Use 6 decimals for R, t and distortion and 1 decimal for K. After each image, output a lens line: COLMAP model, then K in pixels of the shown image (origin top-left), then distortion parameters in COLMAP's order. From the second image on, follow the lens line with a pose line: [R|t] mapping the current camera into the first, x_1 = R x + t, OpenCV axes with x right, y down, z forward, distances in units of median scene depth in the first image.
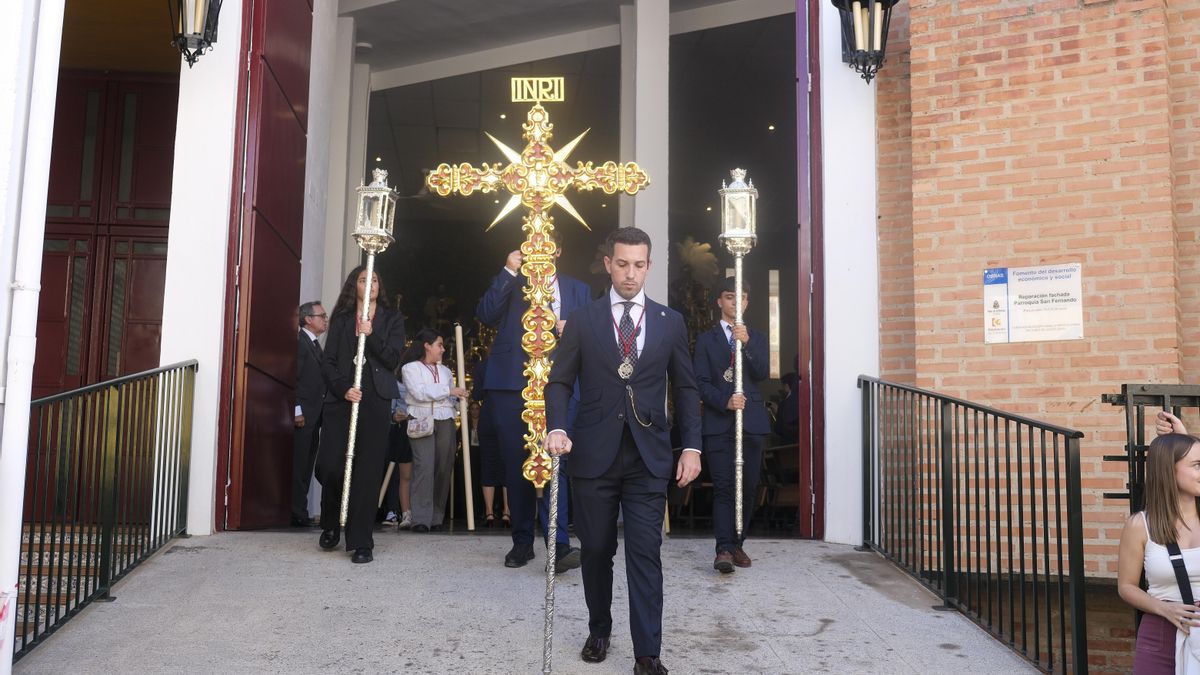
lens RADIAL K [[1336.6, 0, 600.6], [0, 1336.6, 335.4], [0, 0, 1]] dist [-0.009742, 0.000000]
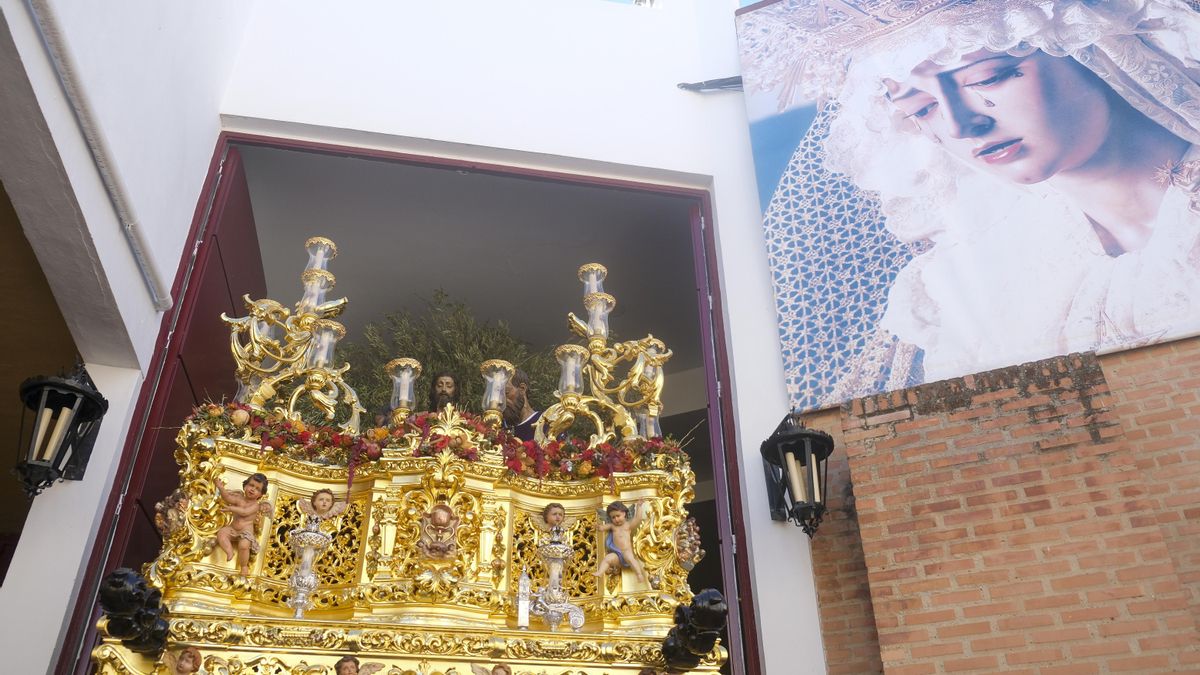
lens RADIAL K [[918.9, 0, 594.6], [0, 918.9, 330.9], [0, 0, 1]] dist [-0.006701, 0.005312]
pose [[0.994430, 0.036607, 0.098833, -0.017731], [0.012182, 0.891537, -0.452784, -0.032402], [-0.104688, 0.451466, 0.886125, 0.414430]]
